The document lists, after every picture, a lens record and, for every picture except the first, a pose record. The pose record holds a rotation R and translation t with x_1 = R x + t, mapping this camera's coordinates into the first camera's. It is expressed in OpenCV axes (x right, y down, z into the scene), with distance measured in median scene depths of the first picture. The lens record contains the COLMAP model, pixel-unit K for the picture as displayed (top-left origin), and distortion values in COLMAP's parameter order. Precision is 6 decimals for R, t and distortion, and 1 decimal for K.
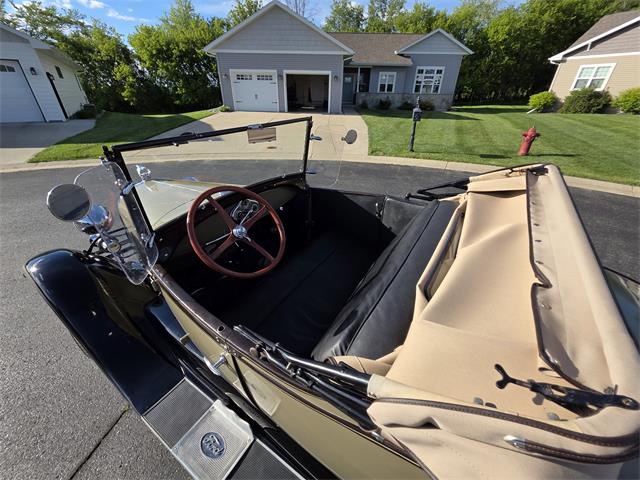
lens RADIAL K [[257.3, 0, 322.7], [0, 257.3, 238.5], [0, 0, 1]] dist [0.005111, -0.002543]
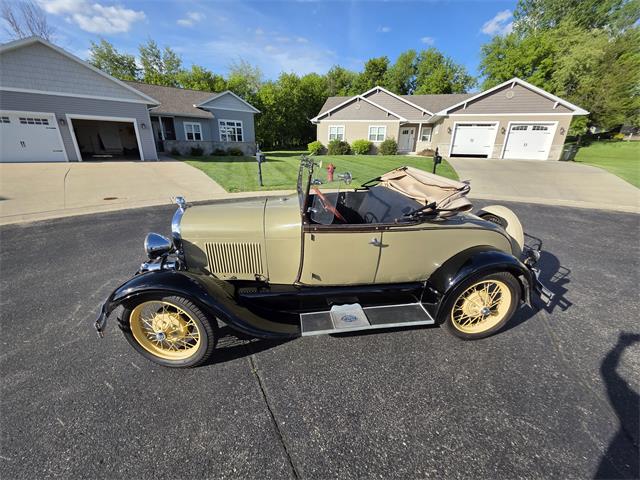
lens RADIAL K [[256.3, 0, 322.7], [0, 256.3, 239.3], [0, 0, 1]] dist [0.002504, -0.001186]
pose [[0.758871, -0.223604, 0.611651, -0.086050], [0.311756, 0.949331, -0.039744, 0.014661], [-0.571772, 0.220846, 0.790129, -0.026492]]
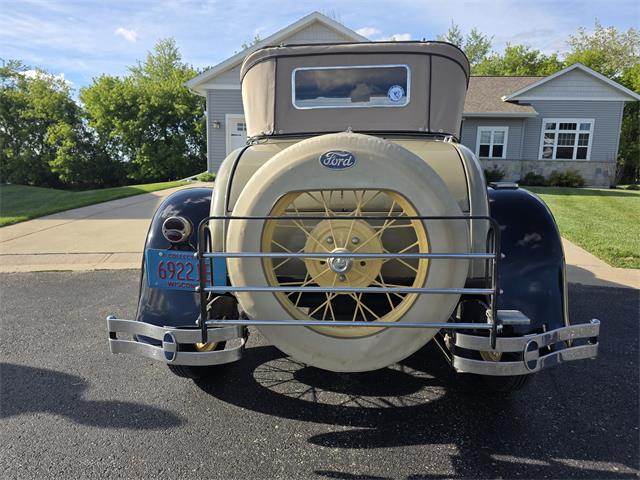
lens RADIAL K [[432.9, 0, 321.1], [0, 432.9, 243.6], [0, 0, 1]] dist [0.043123, -0.044366]
pose [[0.997852, 0.019833, -0.062431, -0.062115], [-0.040125, 0.938393, -0.343233, -0.048358], [0.051778, 0.345001, 0.937173, 0.149912]]
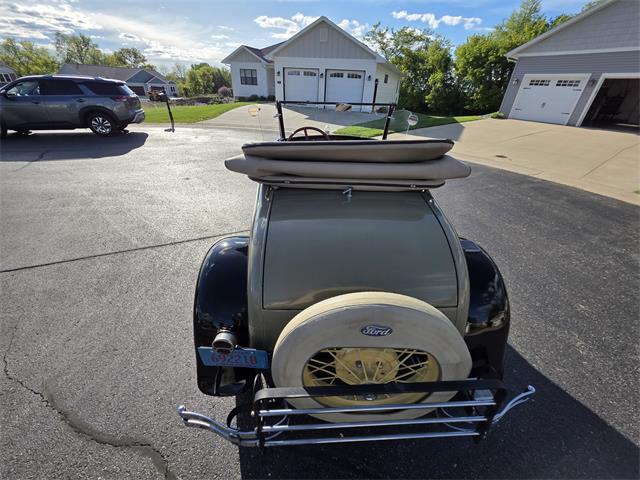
lens RADIAL K [[255.3, 0, 323.2], [0, 255.3, 238.7], [0, 0, 1]] dist [0.002379, -0.000374]
pose [[0.573678, 0.429180, -0.697637, 0.082984], [-0.438058, 0.880449, 0.181422, 0.010572], [0.692097, 0.201528, 0.693101, -0.013529]]
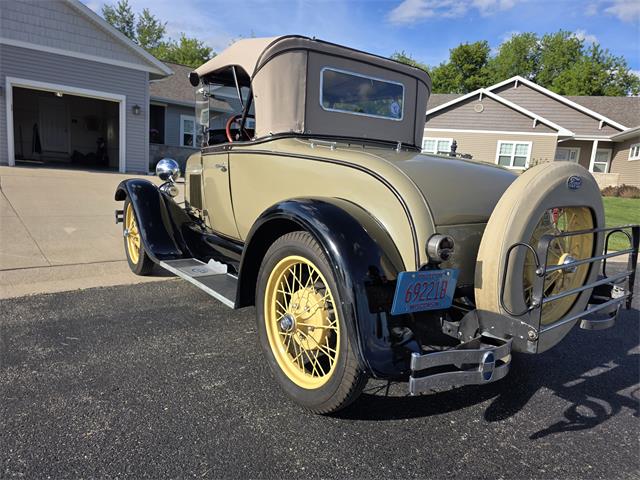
lens RADIAL K [[432.9, 0, 321.1], [0, 432.9, 243.6], [0, 0, 1]] dist [0.043123, -0.044366]
pose [[0.785493, -0.052747, 0.616618, -0.146404], [0.246950, 0.940314, -0.234146, -0.063267], [-0.567464, 0.336194, 0.751637, 0.173855]]
